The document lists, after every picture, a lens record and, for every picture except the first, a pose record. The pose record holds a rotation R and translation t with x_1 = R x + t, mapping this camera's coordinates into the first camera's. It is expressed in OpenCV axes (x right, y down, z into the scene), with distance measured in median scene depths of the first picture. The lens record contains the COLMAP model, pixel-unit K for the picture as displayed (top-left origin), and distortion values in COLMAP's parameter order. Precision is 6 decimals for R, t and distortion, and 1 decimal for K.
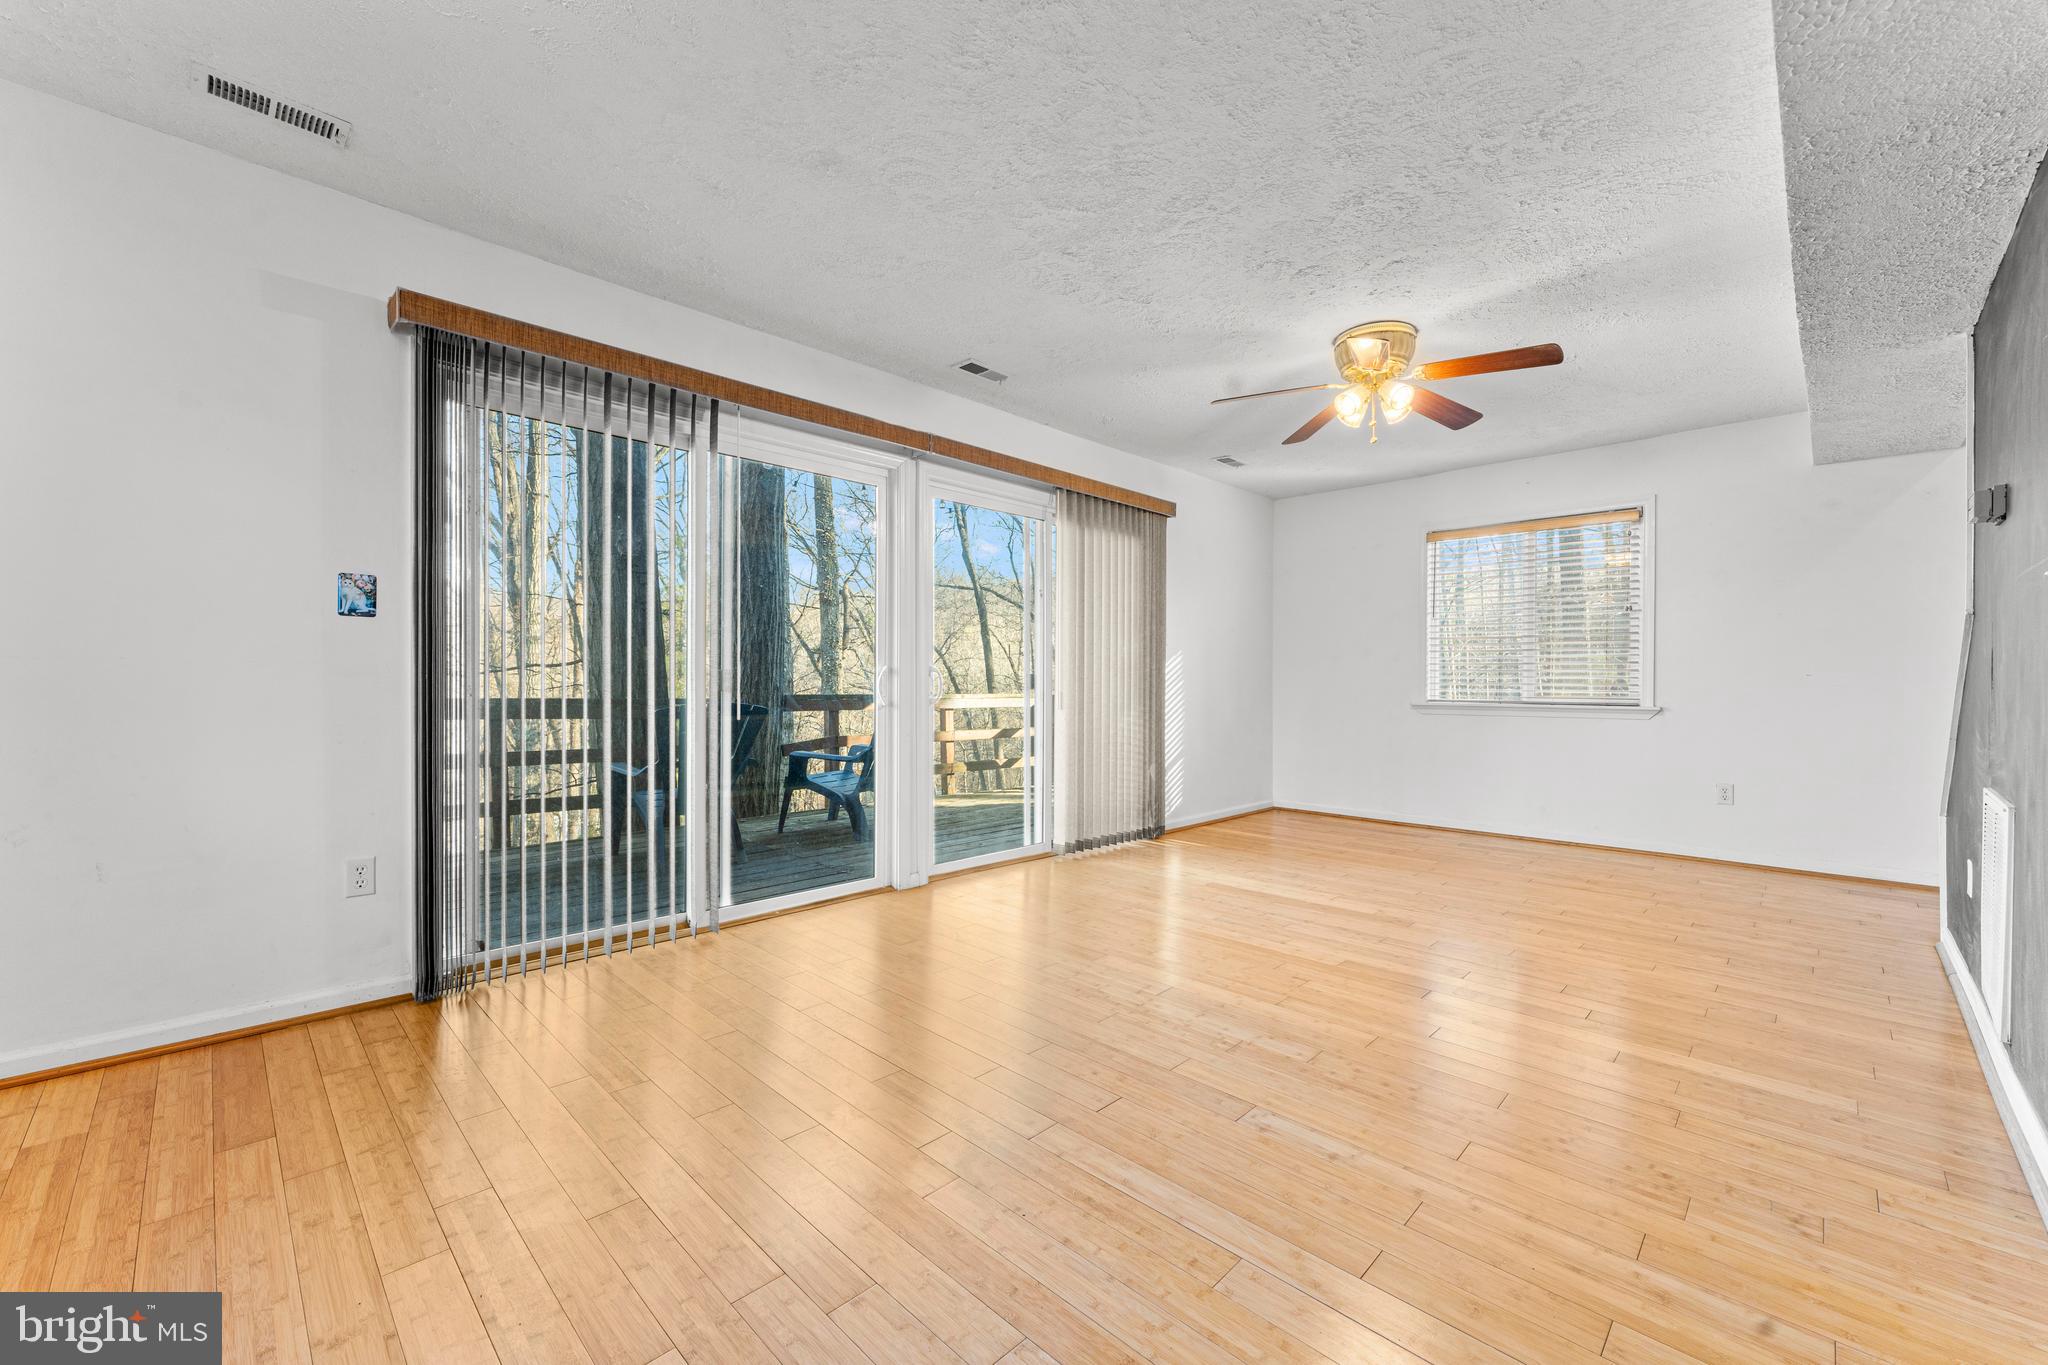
lens RADIAL K [[816.6, 0, 1017.3], [0, 816.6, 688.0], [0, 0, 1]] dist [0.001284, -0.000908]
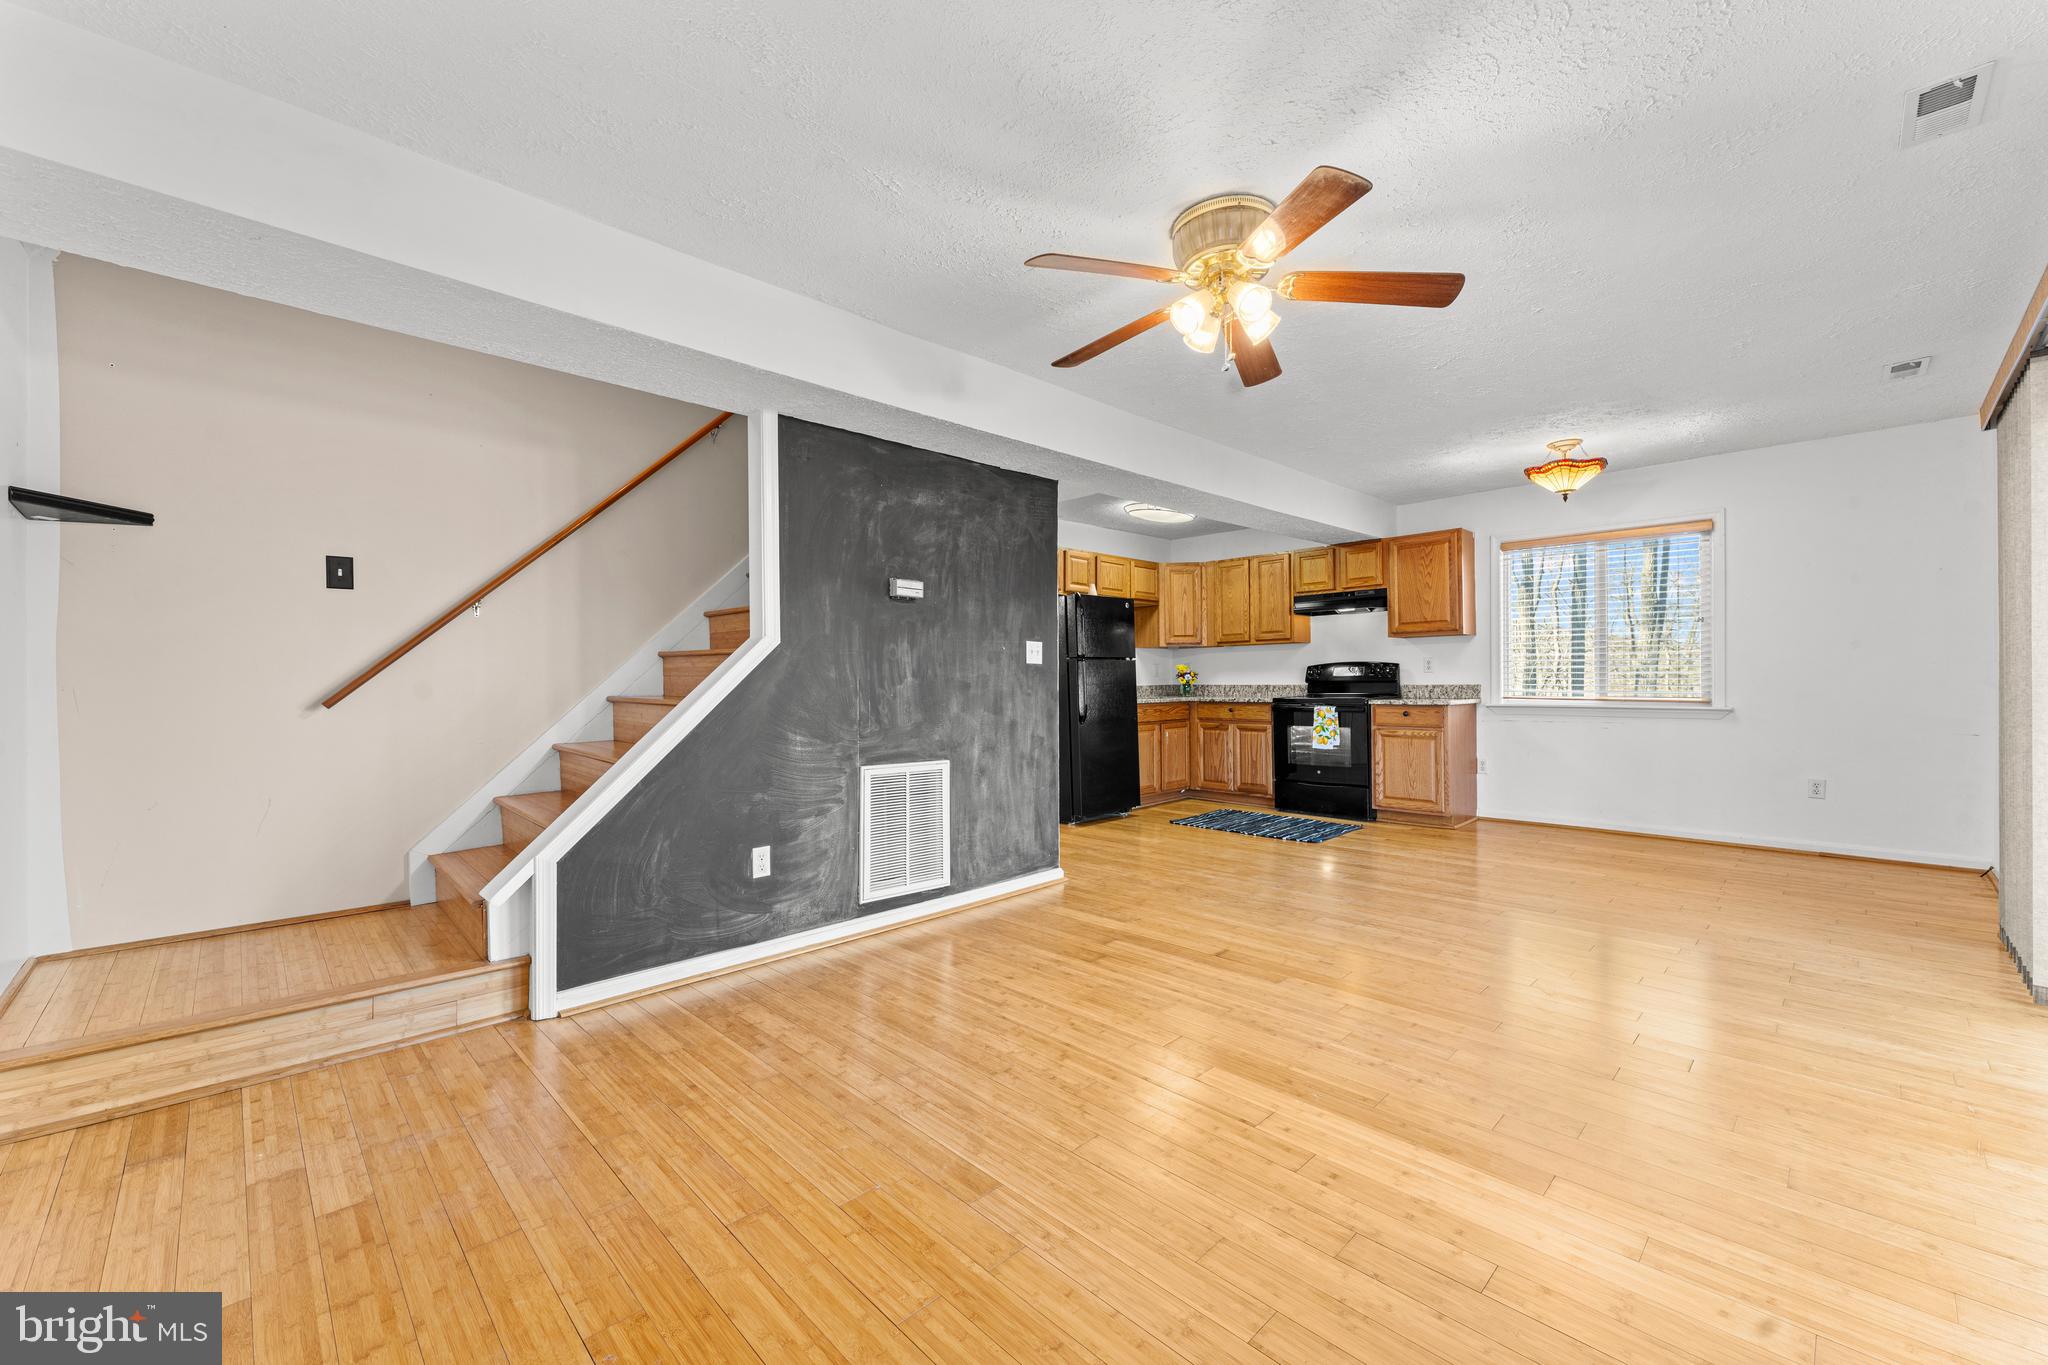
lens RADIAL K [[816.6, 0, 1019.1], [0, 816.6, 682.0], [0, 0, 1]] dist [0.001284, -0.000908]
pose [[-0.999883, 0.001687, 0.015179, 0.652726], [0.001840, 0.999947, 0.010115, -0.034894], [-0.015161, 0.010142, -0.999834, 1.849545]]
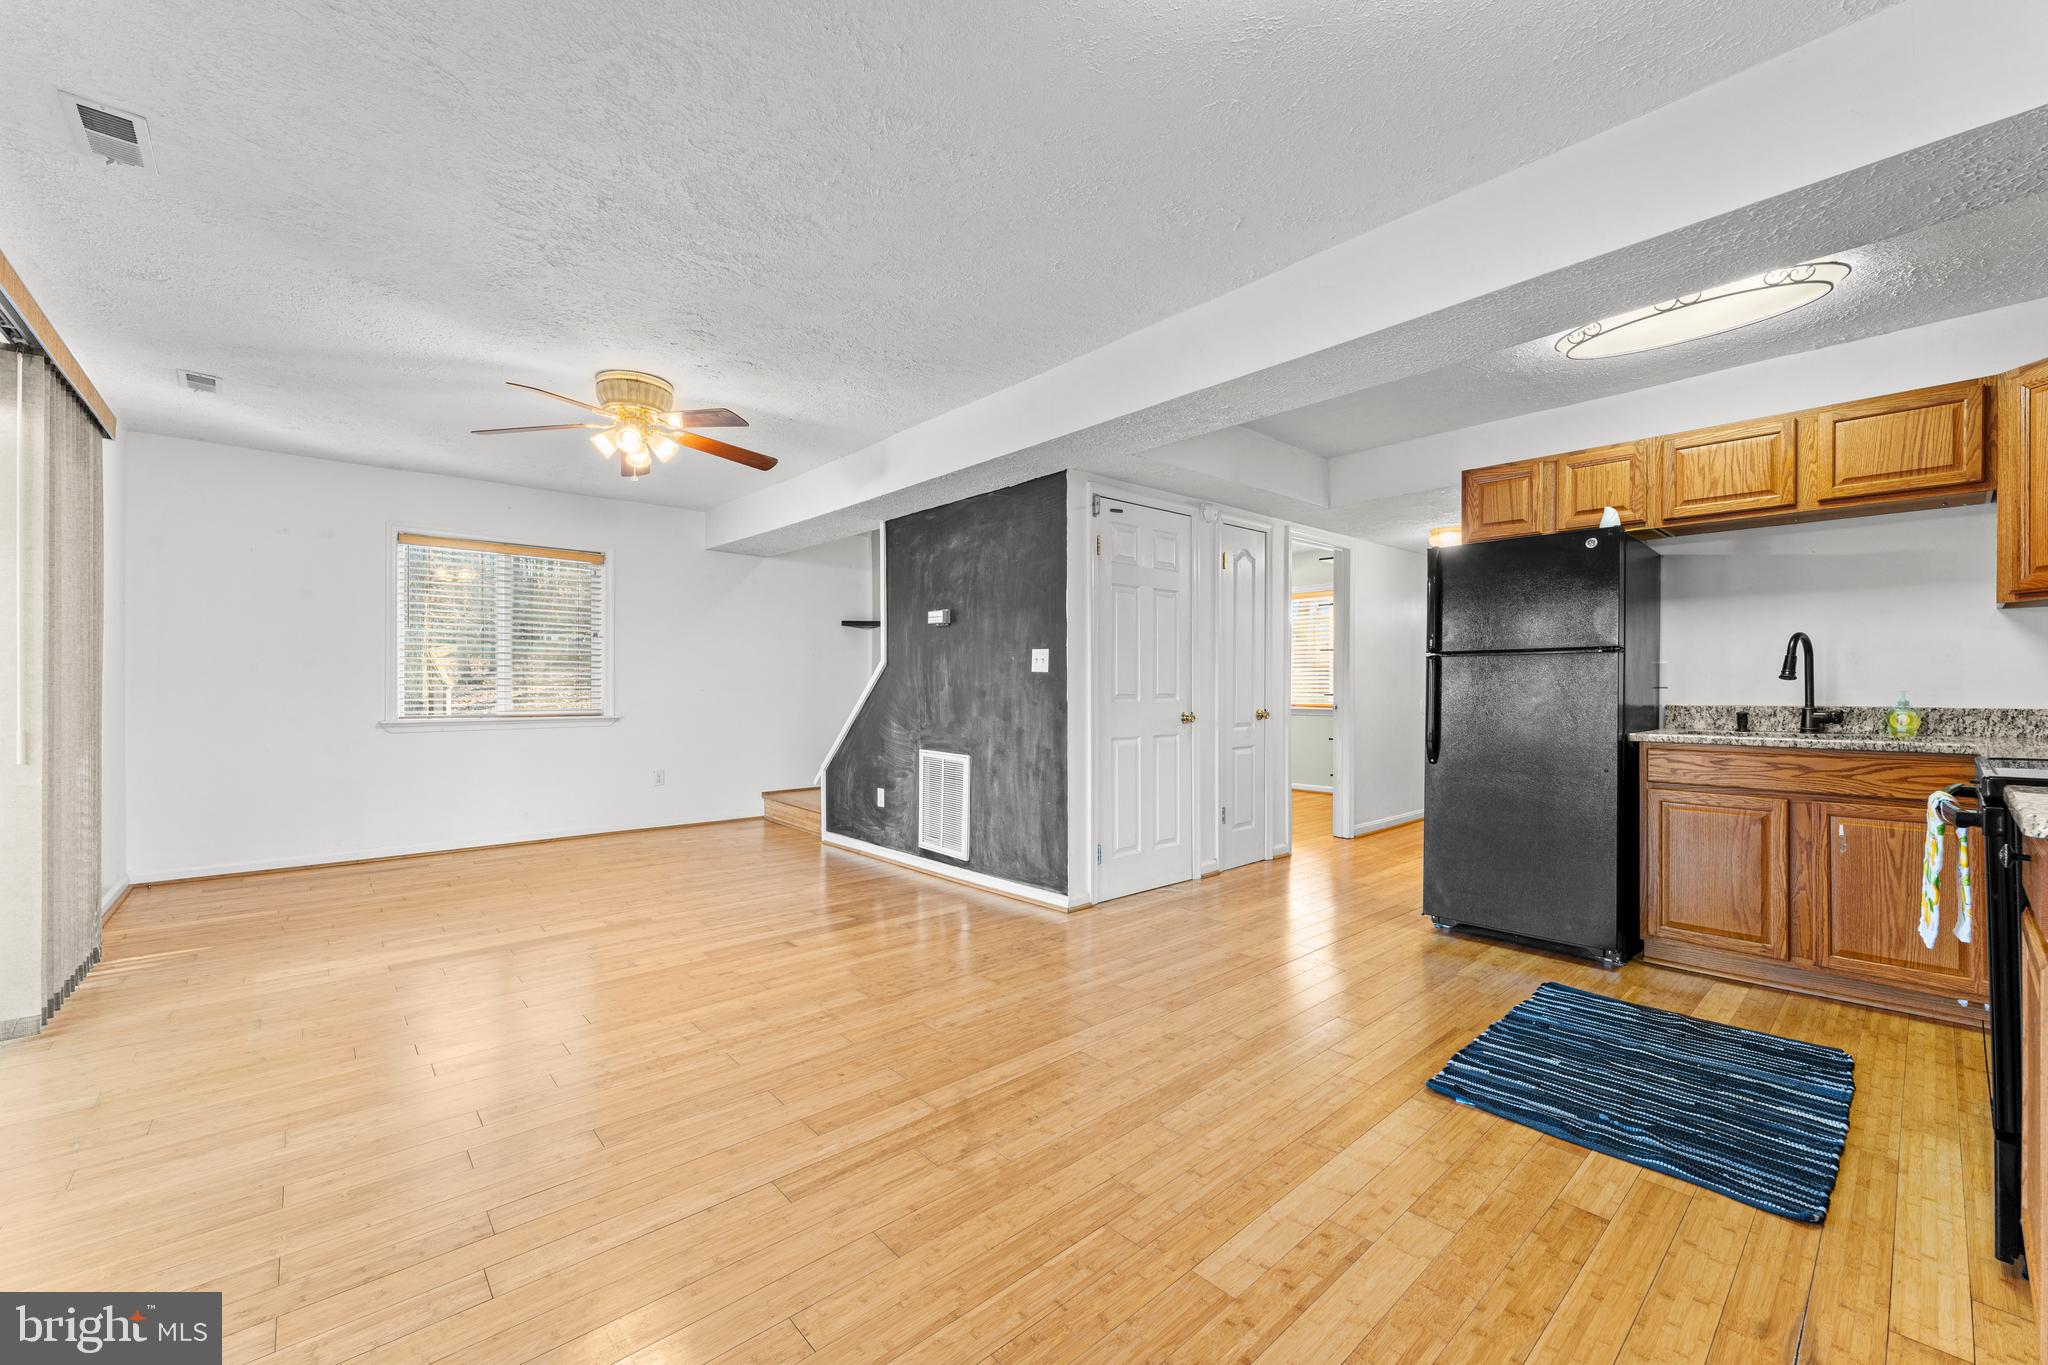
lens RADIAL K [[816.6, 0, 1027.3], [0, 816.6, 689.0], [0, 0, 1]] dist [0.001284, -0.000908]
pose [[0.057087, -0.008024, 0.998337, -0.649890], [0.006268, 0.999951, 0.007679, -0.034360], [-0.998350, 0.005820, 0.057134, 0.454766]]
